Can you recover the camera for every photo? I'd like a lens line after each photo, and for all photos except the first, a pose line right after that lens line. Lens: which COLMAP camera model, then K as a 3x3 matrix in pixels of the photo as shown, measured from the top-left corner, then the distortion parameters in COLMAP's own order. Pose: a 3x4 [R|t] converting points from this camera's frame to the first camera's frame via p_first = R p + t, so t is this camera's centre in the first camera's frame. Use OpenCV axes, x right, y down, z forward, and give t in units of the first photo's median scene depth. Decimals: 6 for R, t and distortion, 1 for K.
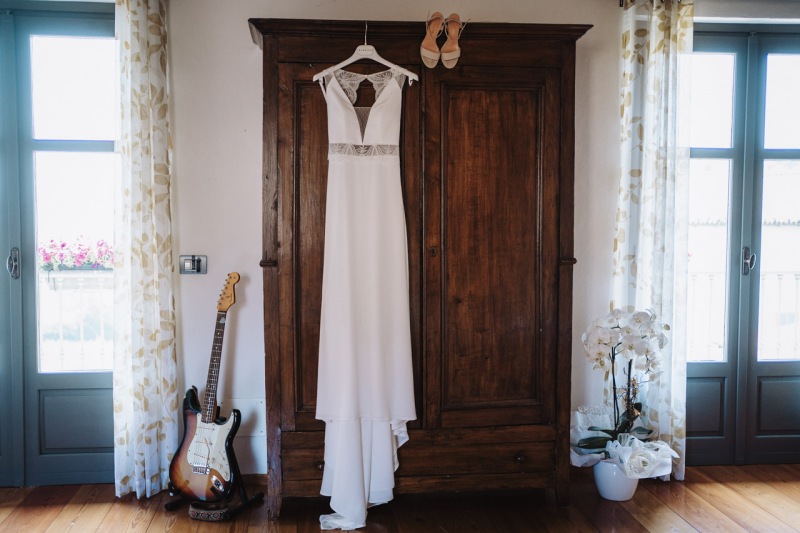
lens RADIAL K [[795.8, 0, 396.1], [0, 795.8, 268.8], [0, 0, 1]] dist [-0.006621, 0.000000]
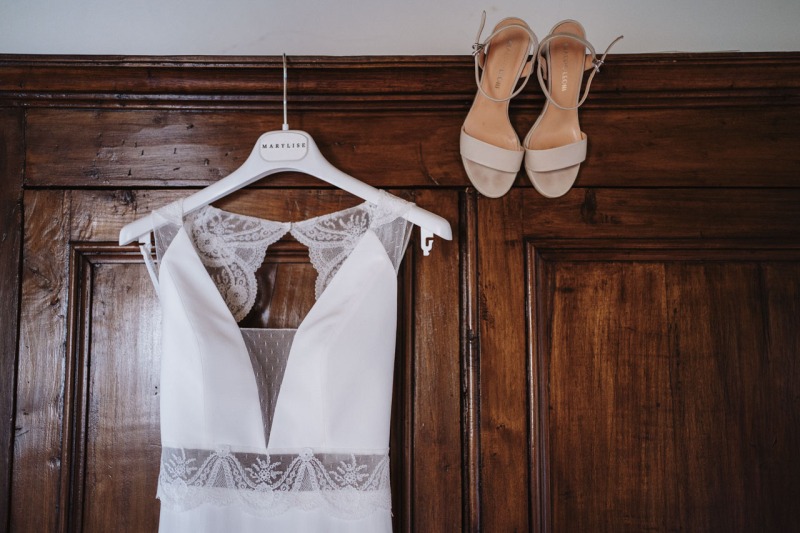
lens RADIAL K [[795.8, 0, 401.3], [0, 795.8, 263.1], [0, 0, 1]] dist [-0.006621, 0.000000]
pose [[0.996226, -0.008137, -0.086411, 0.034686], [-0.003569, 0.990914, -0.134453, -0.185501], [0.086720, 0.134254, 0.987145, 0.694175]]
